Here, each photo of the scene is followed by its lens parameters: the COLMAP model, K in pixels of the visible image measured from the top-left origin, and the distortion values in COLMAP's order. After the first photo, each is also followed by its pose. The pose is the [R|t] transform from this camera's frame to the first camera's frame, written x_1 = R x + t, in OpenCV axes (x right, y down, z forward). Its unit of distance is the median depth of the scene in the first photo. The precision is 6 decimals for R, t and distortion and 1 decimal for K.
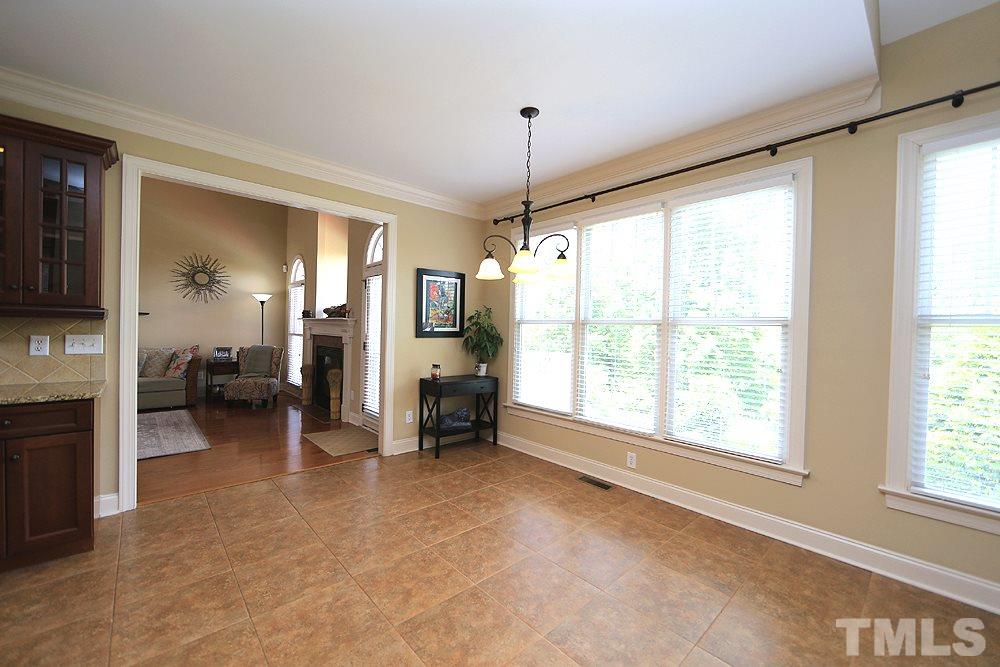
lens RADIAL K [[395.7, 0, 500.0], [0, 395.7, 333.5], [0, 0, 1]] dist [-0.000488, 0.000088]
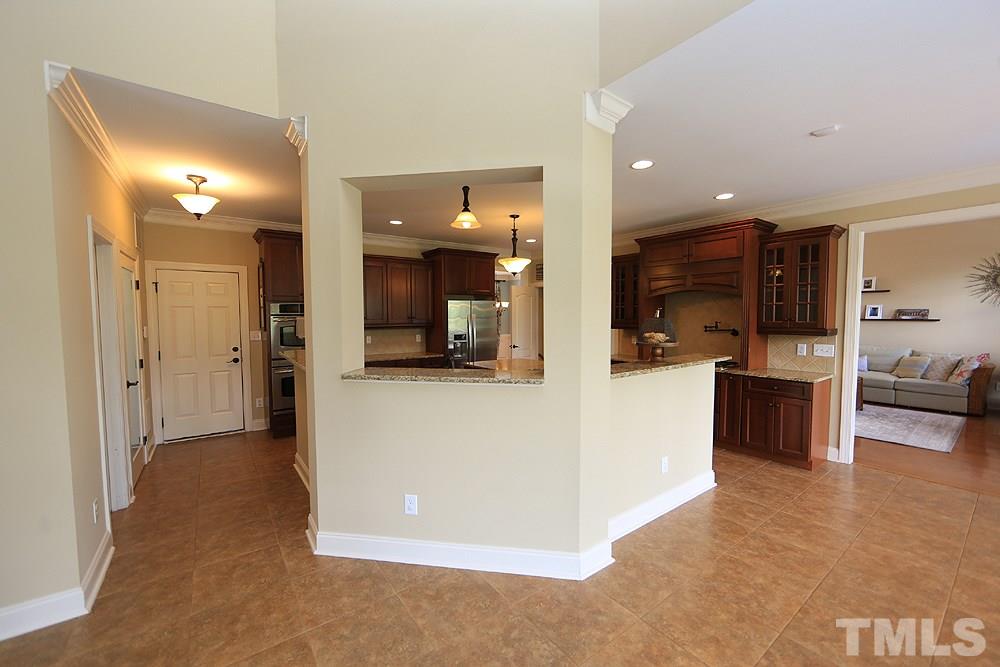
lens RADIAL K [[395.7, 0, 500.0], [0, 395.7, 333.5], [0, 0, 1]] dist [-0.000488, 0.000088]
pose [[-0.095515, 0.020442, -0.995218, 0.706563], [-0.010153, 0.999717, 0.021509, -0.065906], [0.995376, 0.012159, -0.095281, -0.169840]]
